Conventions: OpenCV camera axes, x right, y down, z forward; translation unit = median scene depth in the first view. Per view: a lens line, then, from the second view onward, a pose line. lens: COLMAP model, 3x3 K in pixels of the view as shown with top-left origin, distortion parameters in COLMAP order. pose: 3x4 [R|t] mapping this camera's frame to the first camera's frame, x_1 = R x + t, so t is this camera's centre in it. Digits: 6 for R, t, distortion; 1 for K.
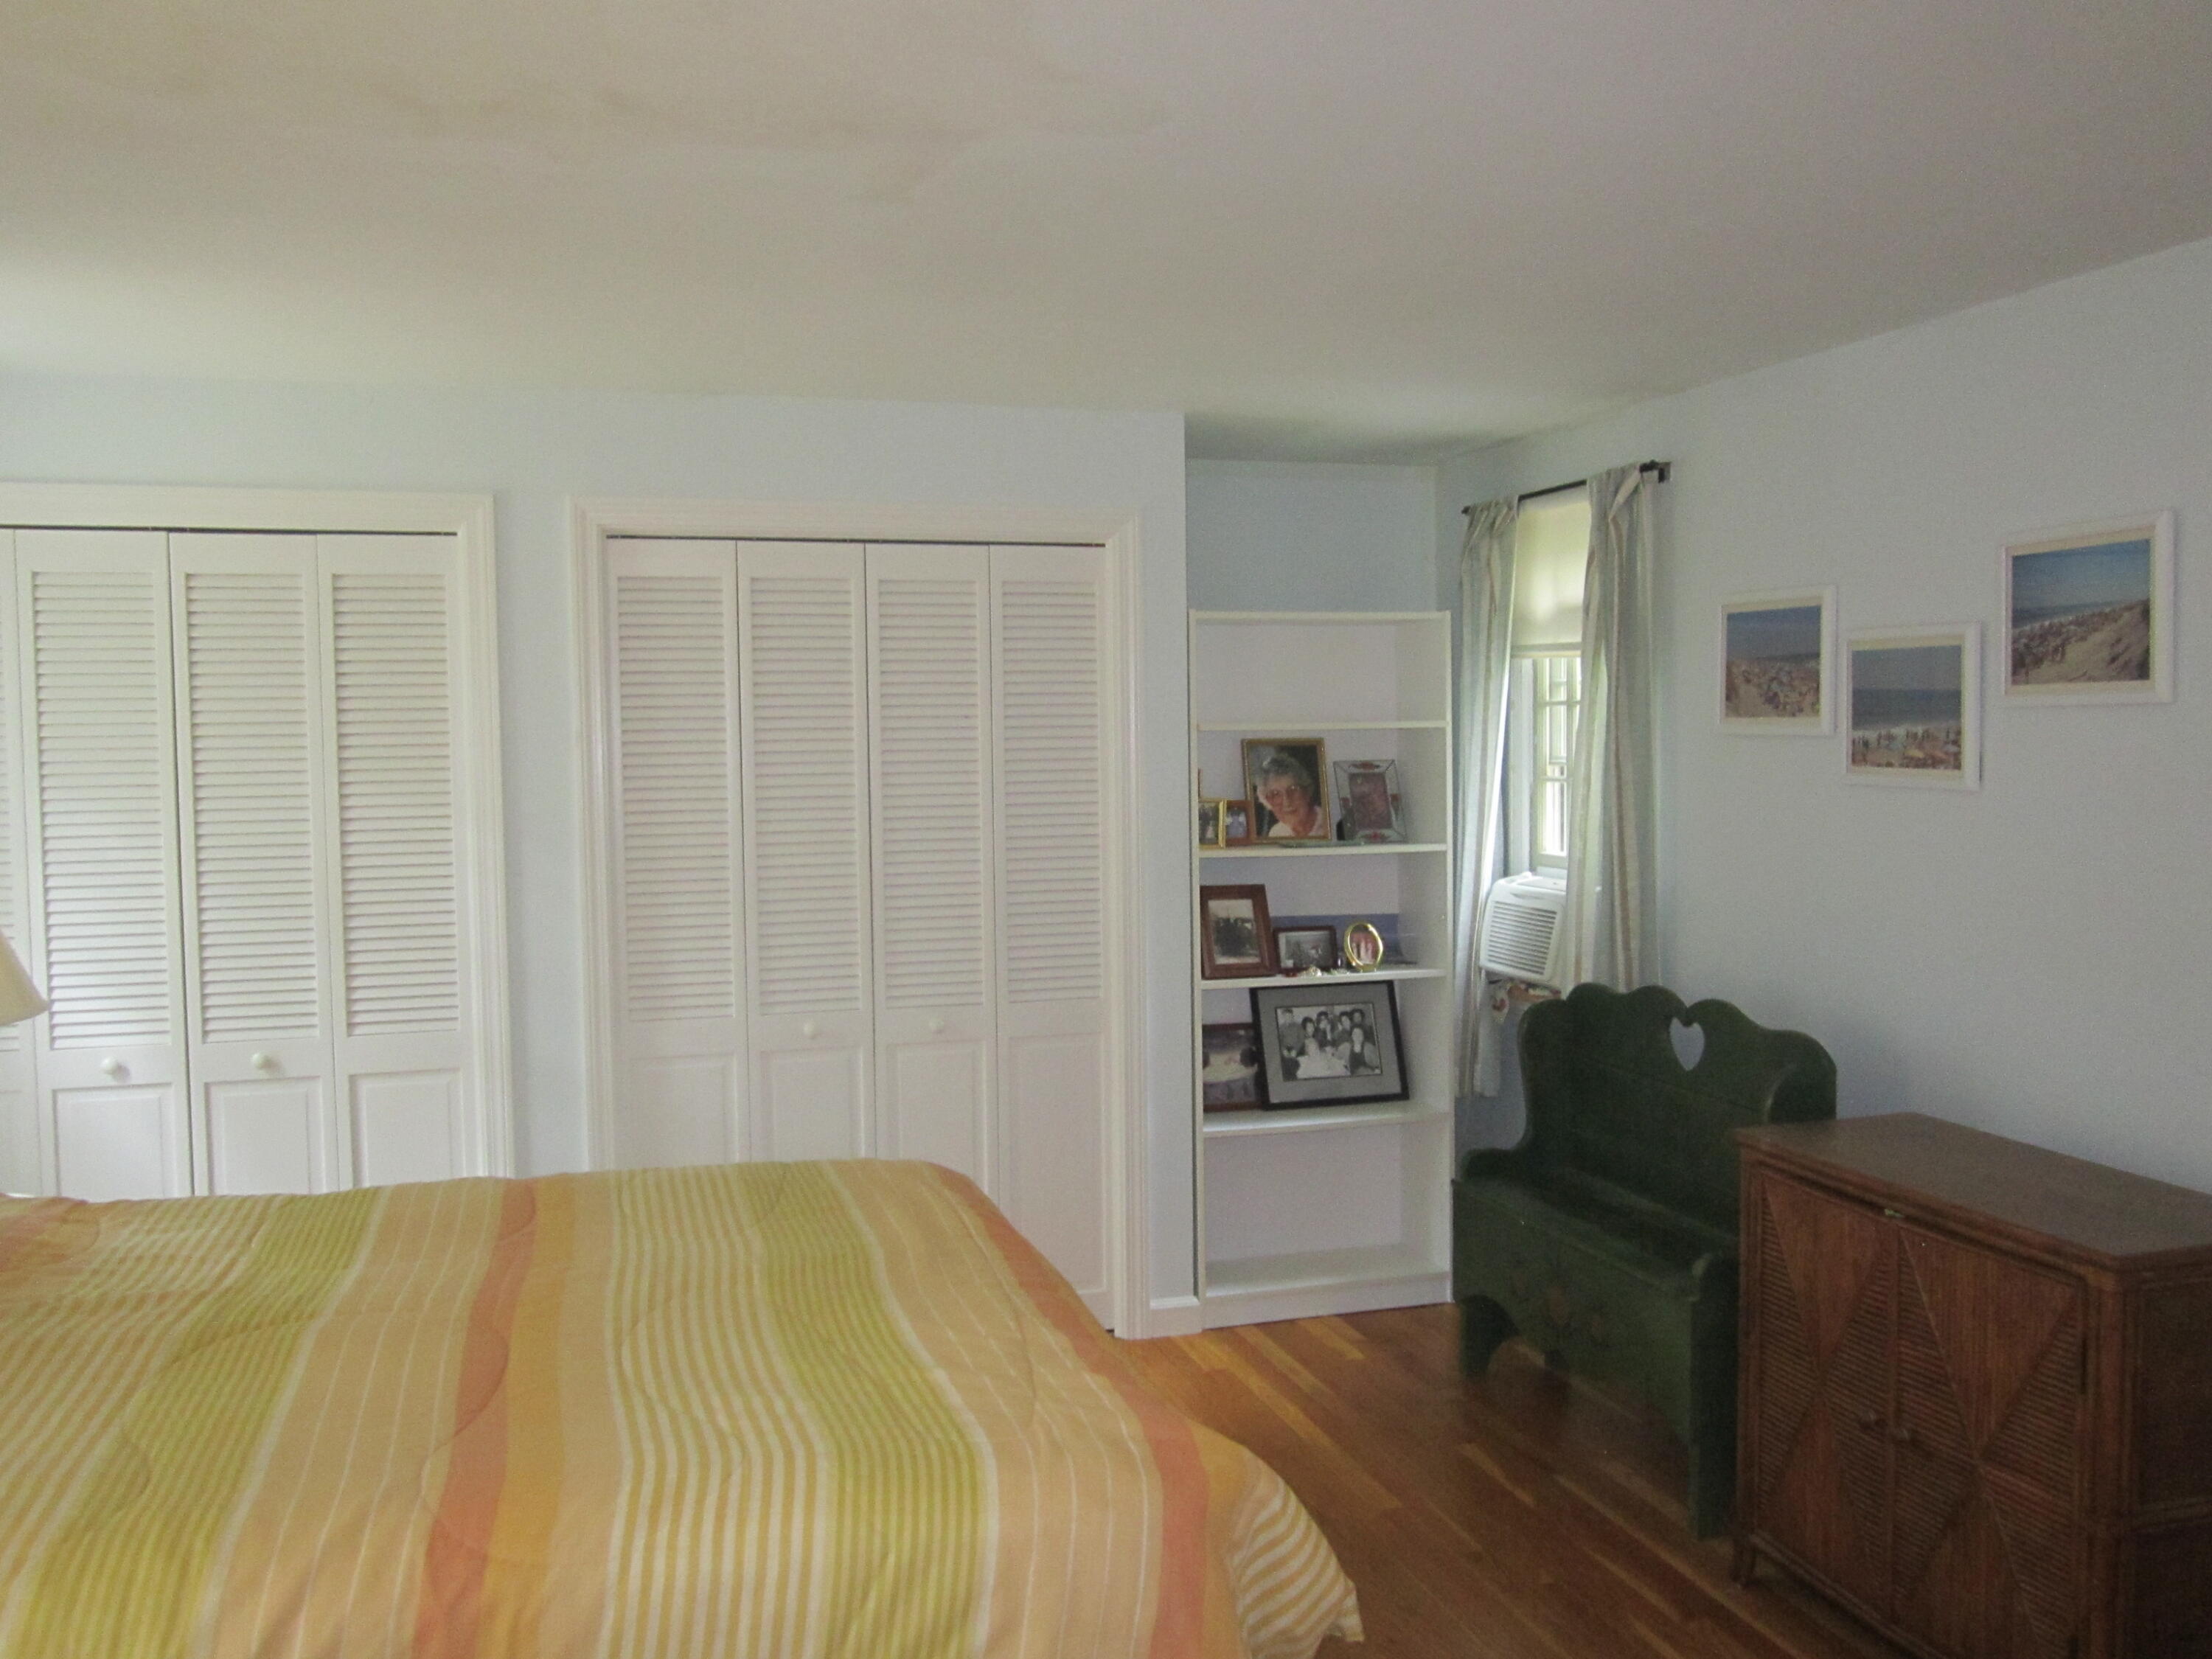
lens RADIAL K [[1852.8, 0, 1104.5], [0, 1852.8, 829.4], [0, 0, 1]] dist [-0.047835, 0.035256]
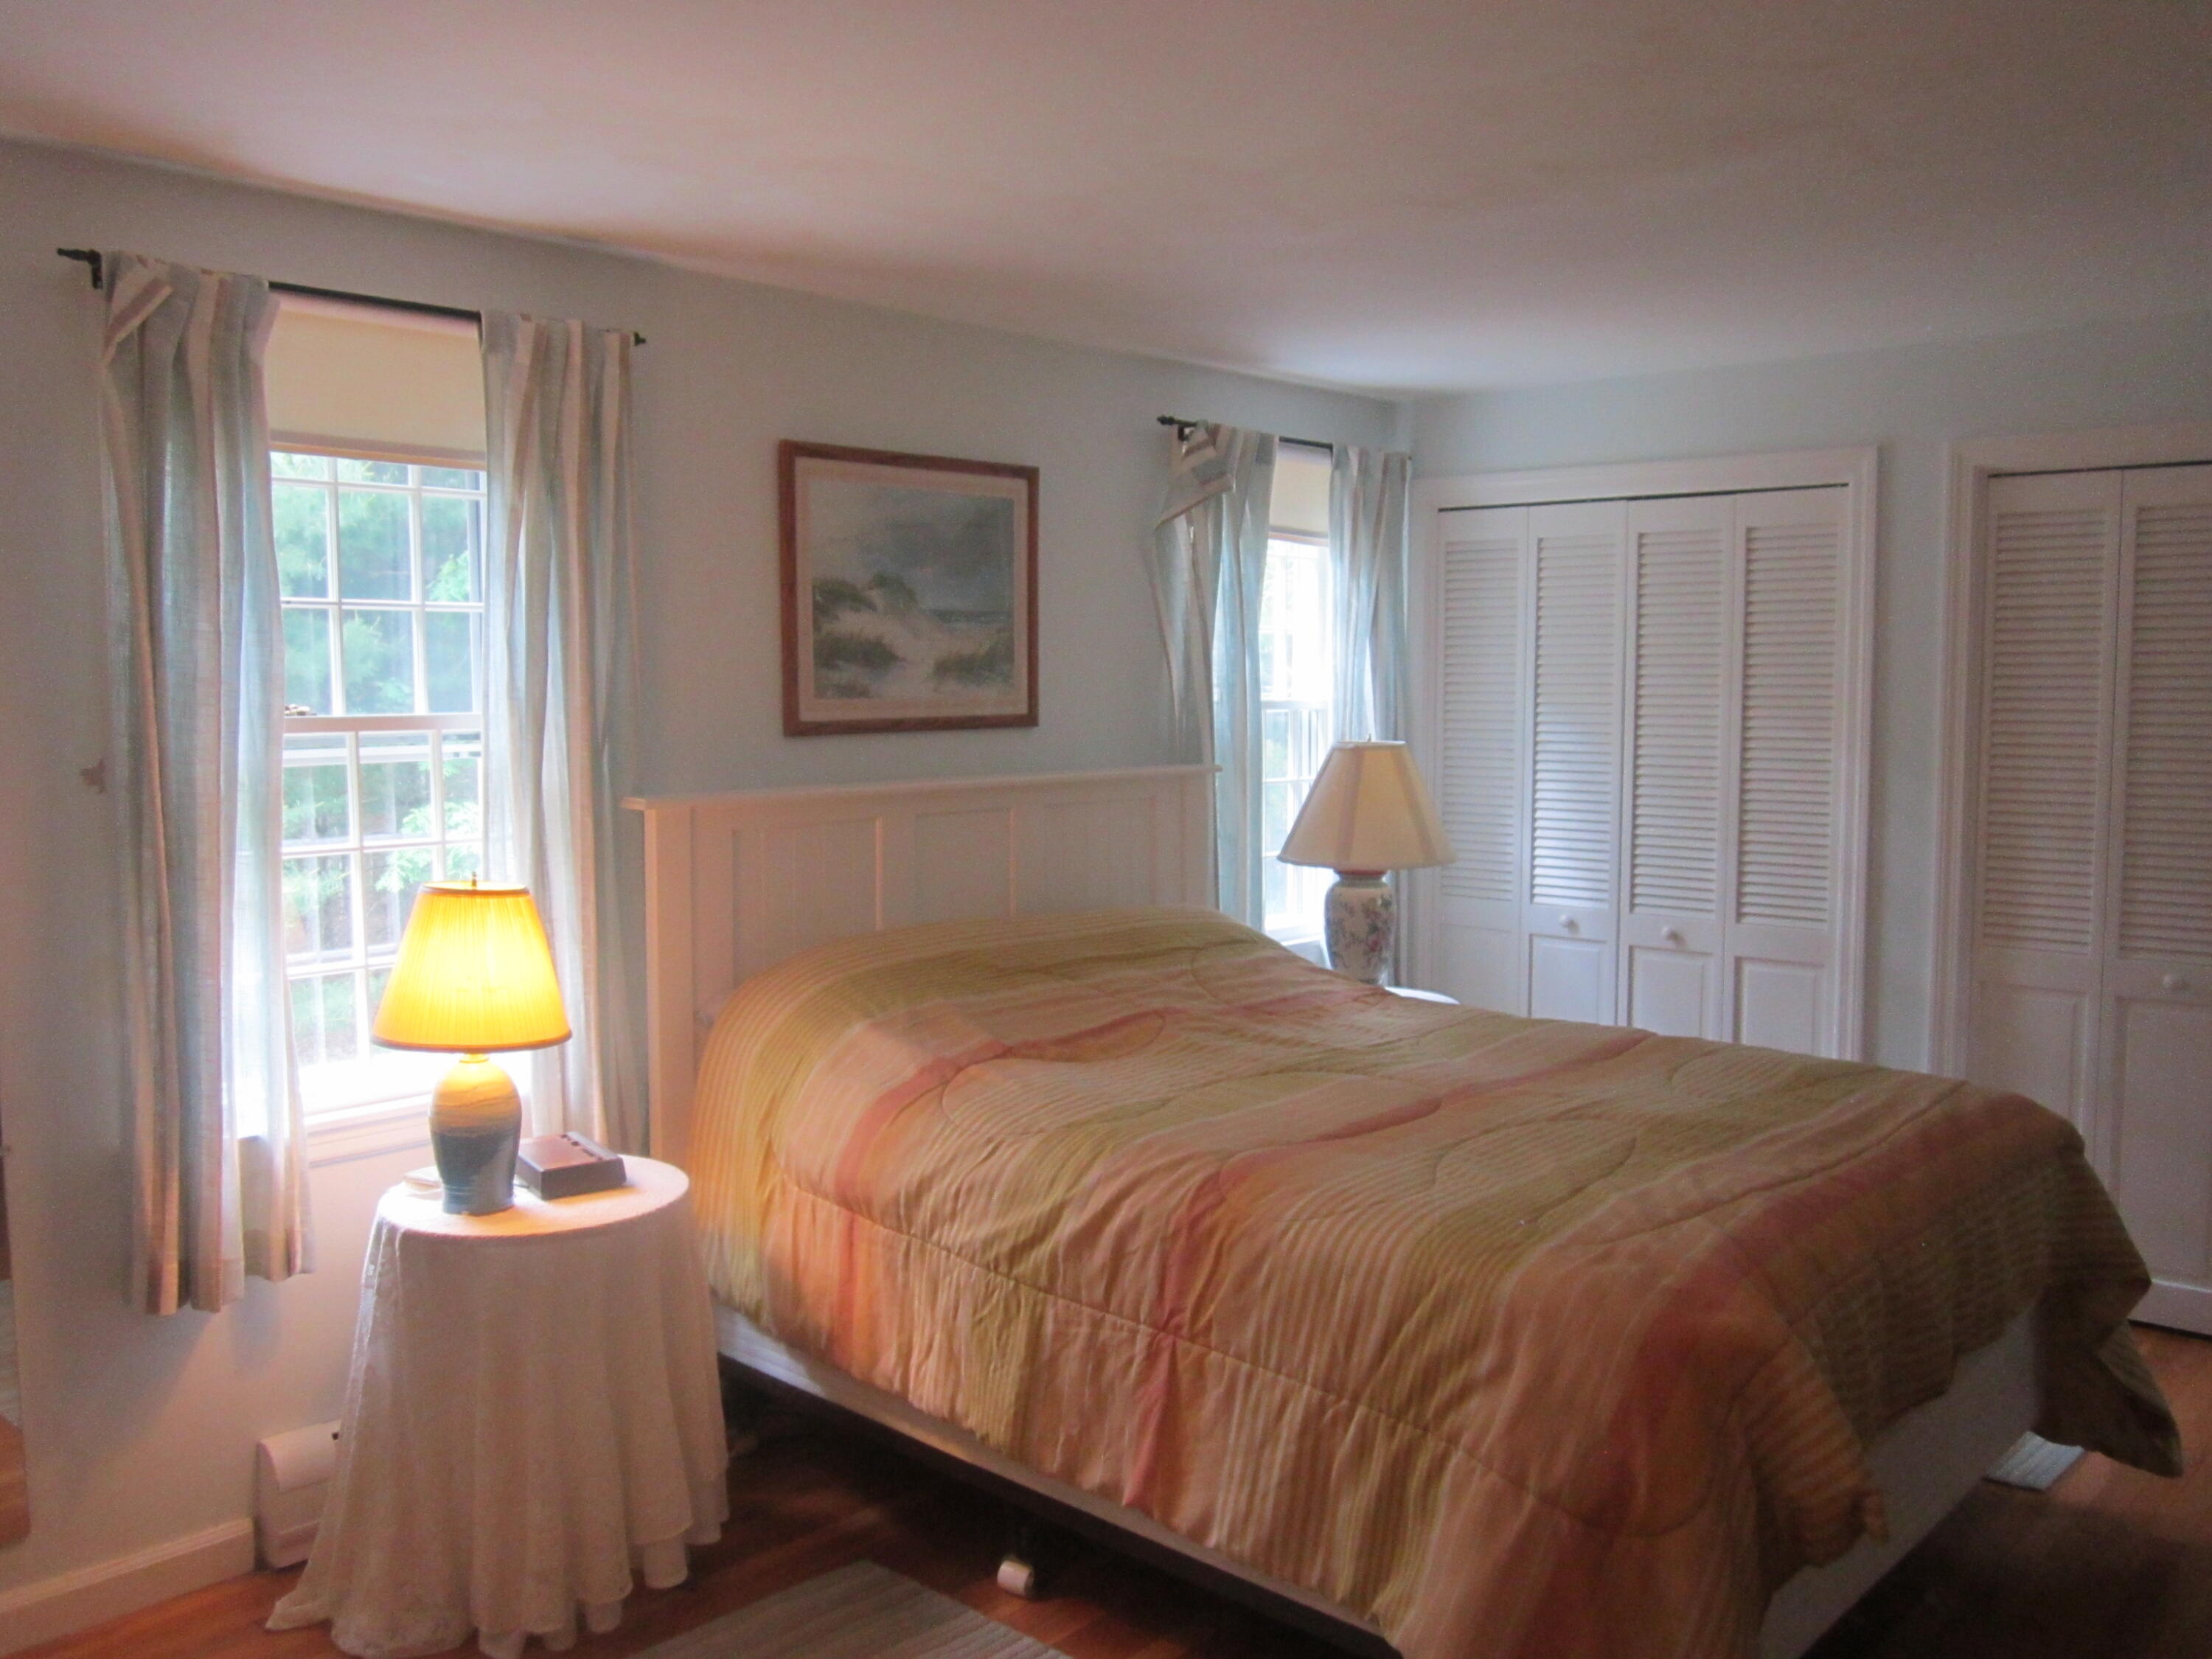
lens RADIAL K [[1852.8, 0, 1108.3], [0, 1852.8, 828.4], [0, 0, 1]] dist [-0.047835, 0.035256]
pose [[0.515853, 0.081770, -0.852766, 0.381517], [-0.052153, 0.996585, 0.064013, -0.002115], [0.855088, 0.011453, 0.518356, 0.048822]]
